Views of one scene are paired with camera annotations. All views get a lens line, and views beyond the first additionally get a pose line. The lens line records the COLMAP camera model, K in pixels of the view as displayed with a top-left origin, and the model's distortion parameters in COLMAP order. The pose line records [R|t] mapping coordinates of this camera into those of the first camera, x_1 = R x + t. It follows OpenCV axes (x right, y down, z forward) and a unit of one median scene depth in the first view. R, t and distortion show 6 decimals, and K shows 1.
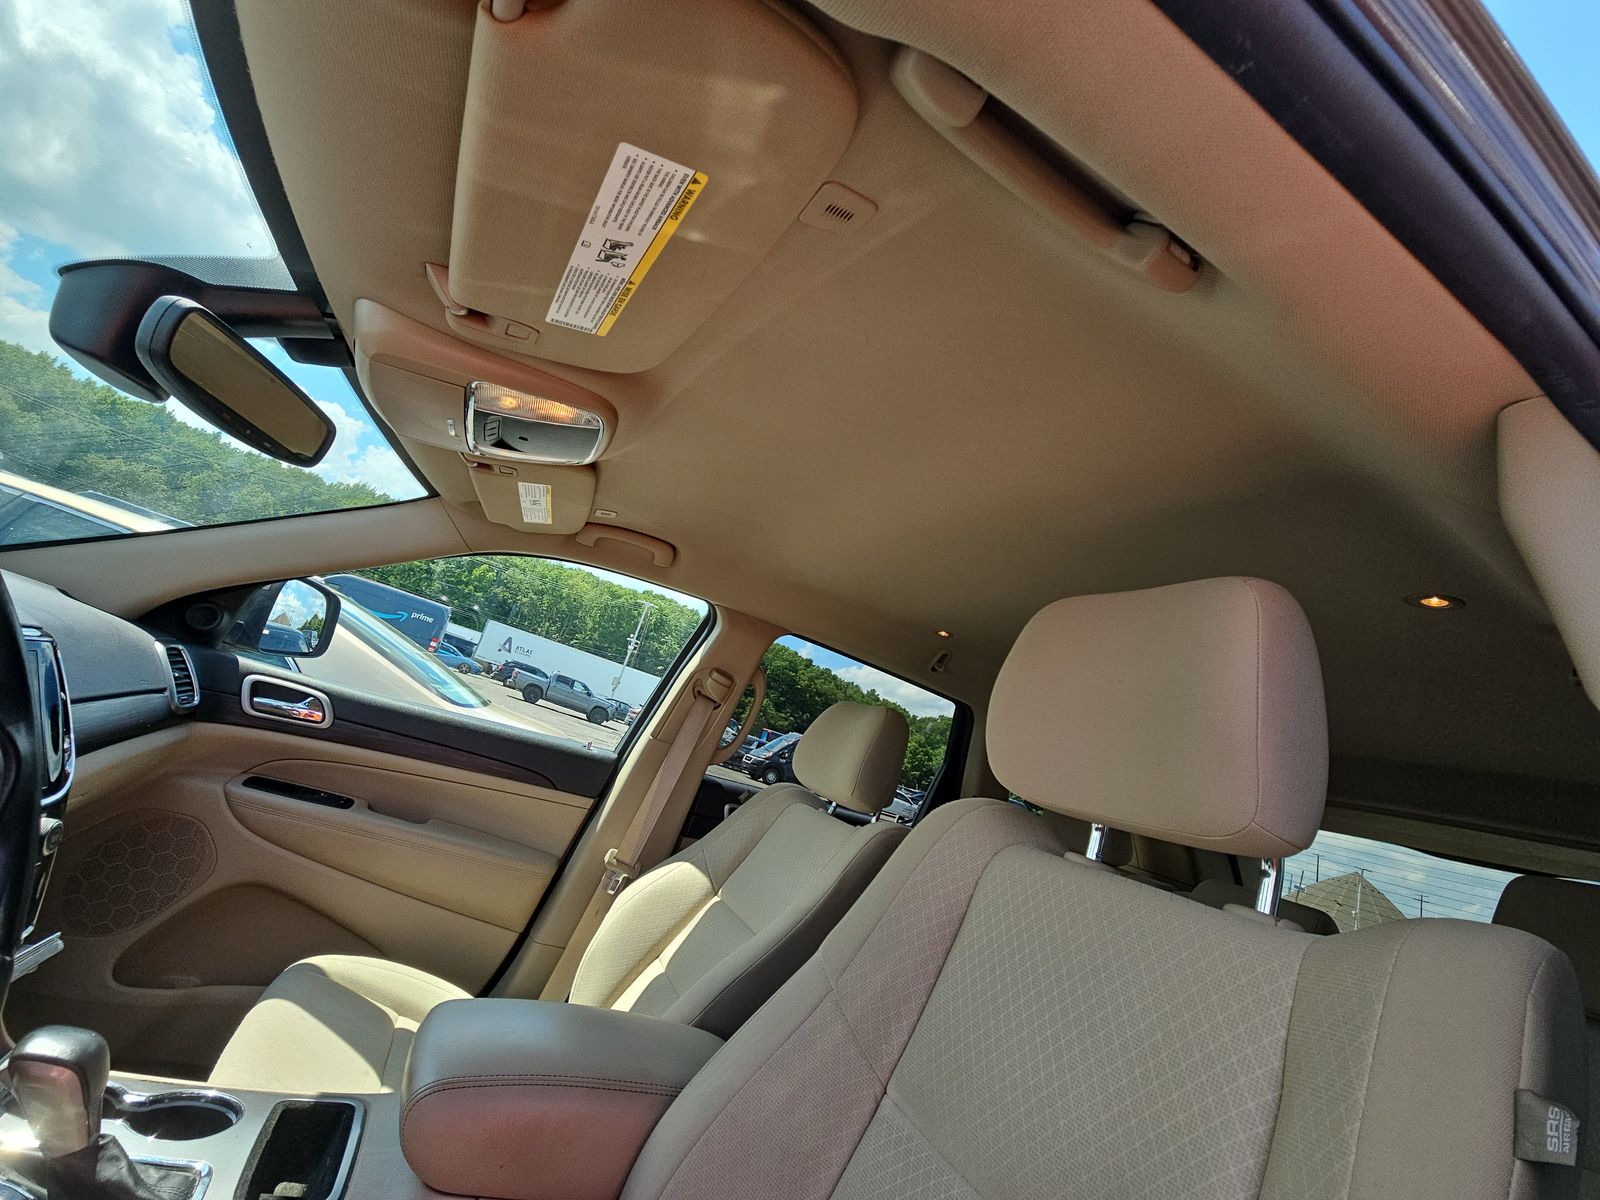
lens RADIAL K [[656.7, 0, 800.0], [0, 656.7, 600.0], [0, 0, 1]] dist [0.000866, 0.000172]
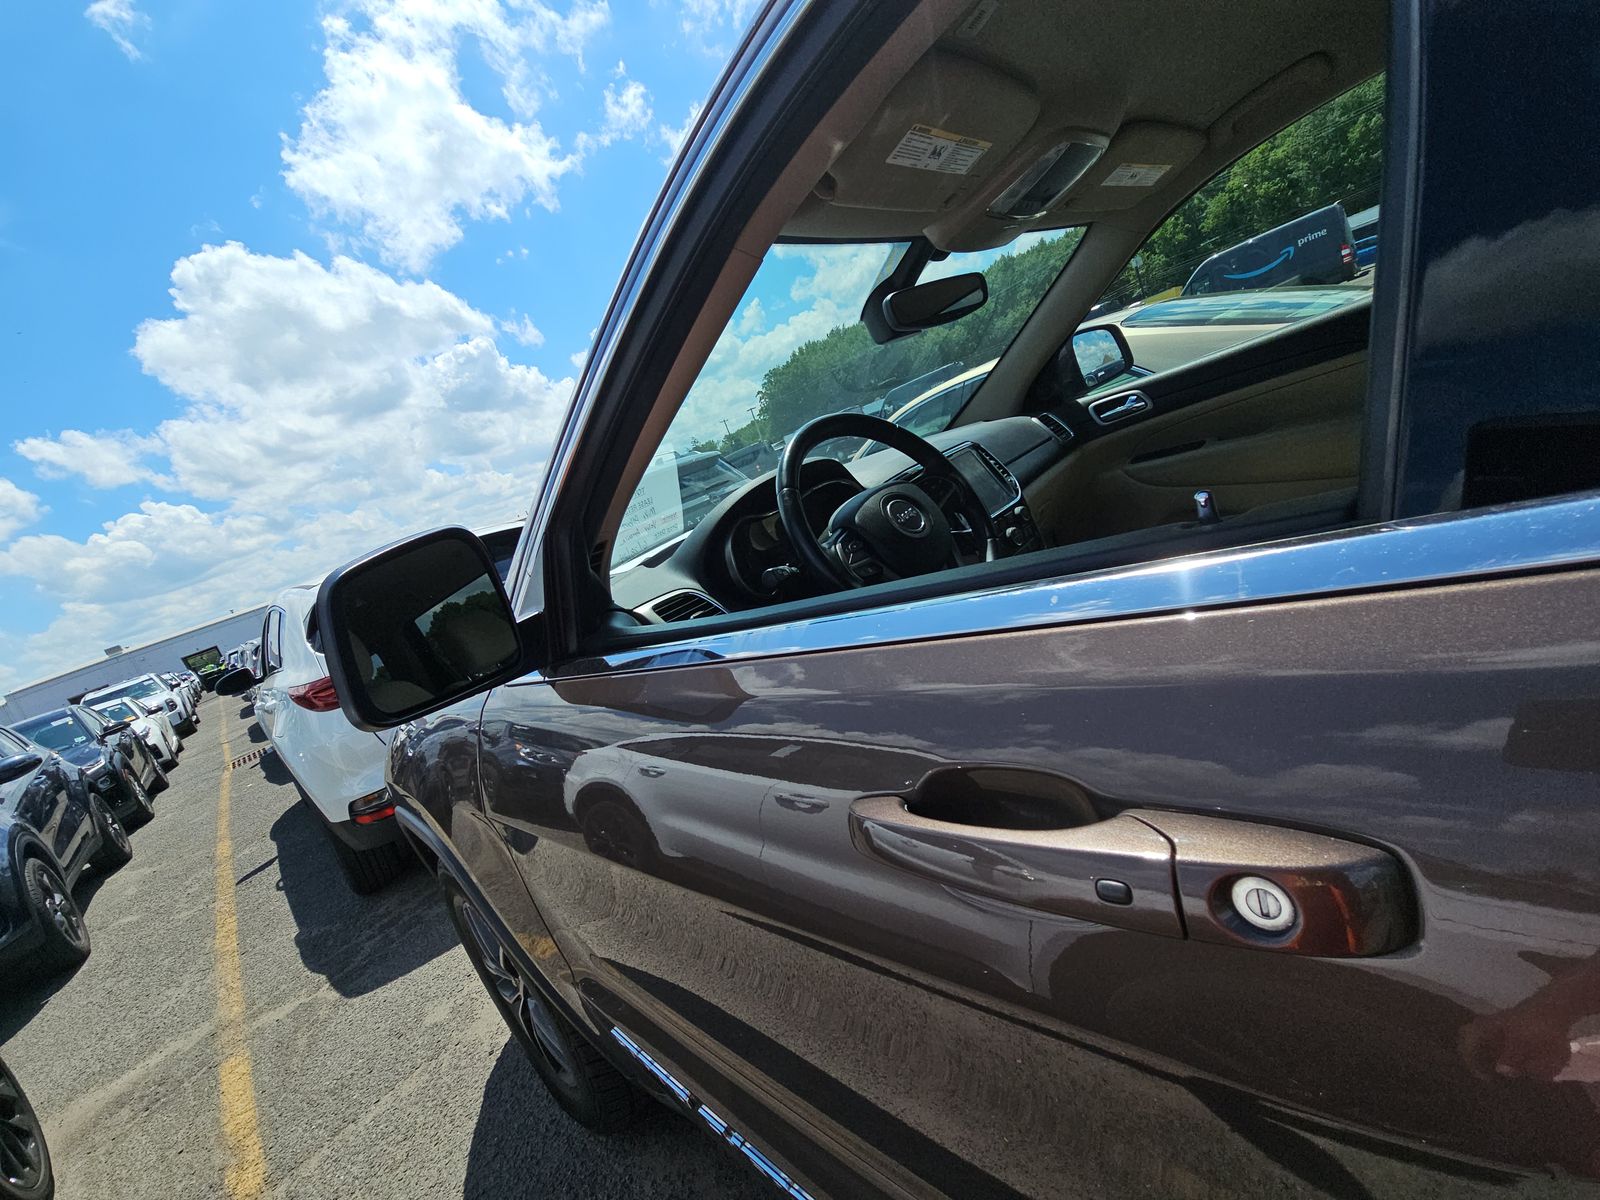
lens RADIAL K [[656.7, 0, 800.0], [0, 656.7, 600.0], [0, 0, 1]] dist [0.000866, 0.000172]
pose [[0.205255, -0.188185, -0.960446, 0.391356], [0.619927, 0.784373, -0.021203, 0.085351], [0.757338, -0.591054, 0.277657, -0.183905]]
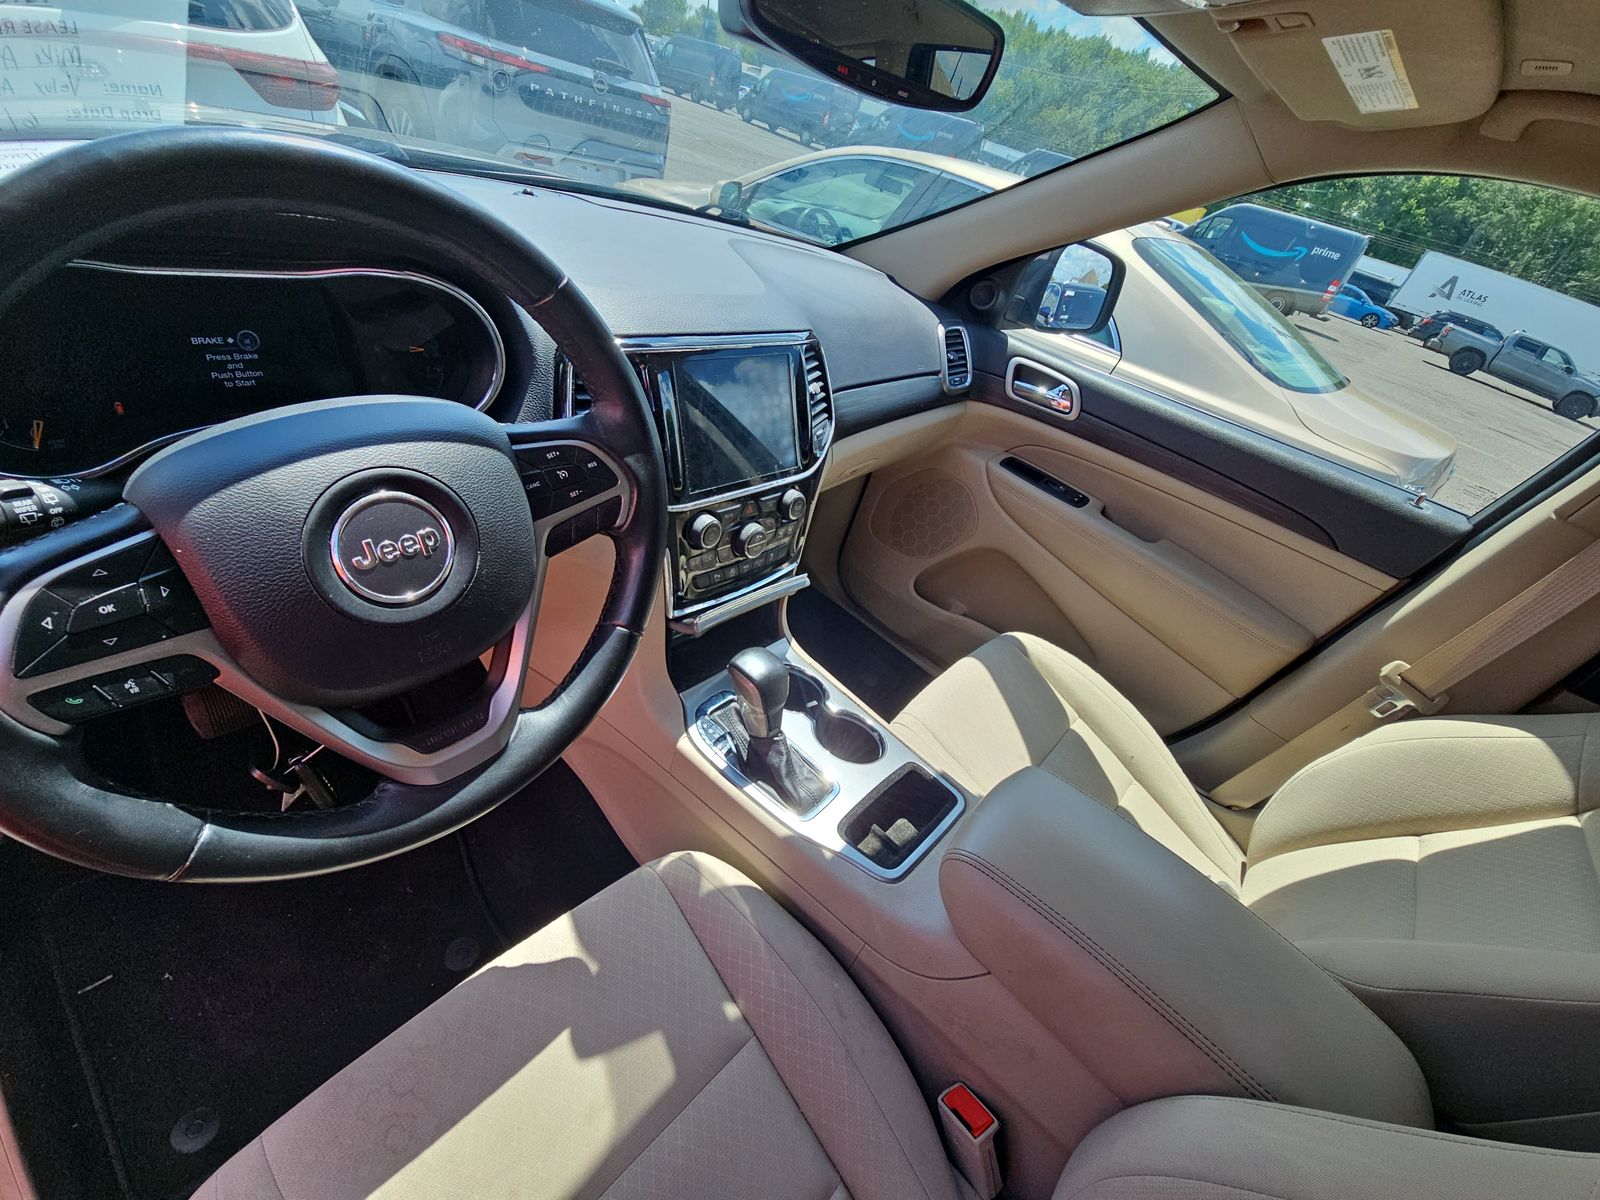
lens RADIAL K [[669.8, 0, 761.5], [0, 669.8, 591.2], [0, 0, 1]] dist [0.000272, -0.009348]
pose [[0.385648, 0.363884, -0.847858, 0.012654], [0.081443, 0.901930, 0.424134, -0.029279], [0.919044, -0.232619, 0.318192, 0.235346]]
